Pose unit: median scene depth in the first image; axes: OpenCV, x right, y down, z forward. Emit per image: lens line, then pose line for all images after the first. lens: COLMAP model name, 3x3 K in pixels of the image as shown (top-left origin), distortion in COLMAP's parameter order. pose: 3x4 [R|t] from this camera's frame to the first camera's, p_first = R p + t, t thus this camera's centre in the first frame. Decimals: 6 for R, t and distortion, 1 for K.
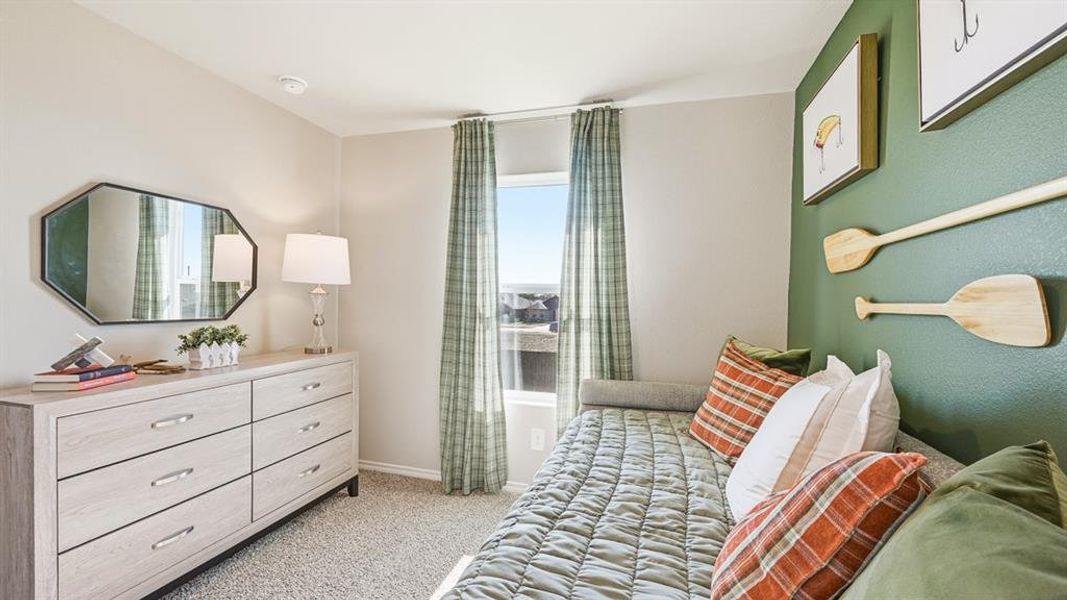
lens RADIAL K [[432.2, 0, 533.5], [0, 432.2, 300.0], [0, 0, 1]] dist [0.000688, 0.000112]
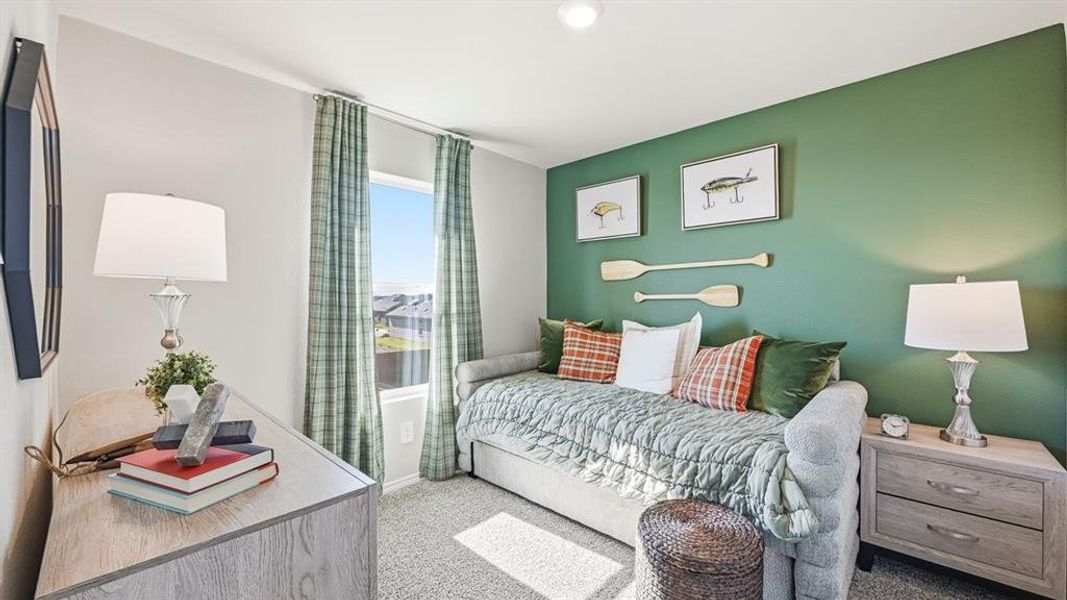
lens RADIAL K [[422.4, 0, 538.4], [0, 422.4, 297.2], [0, 0, 1]] dist [-0.001091, -0.000039]
pose [[0.455903, -0.019837, 0.889808, -0.807919], [0.019626, 0.999733, 0.012232, -0.010275], [-0.889813, 0.011887, 0.456171, 0.268855]]
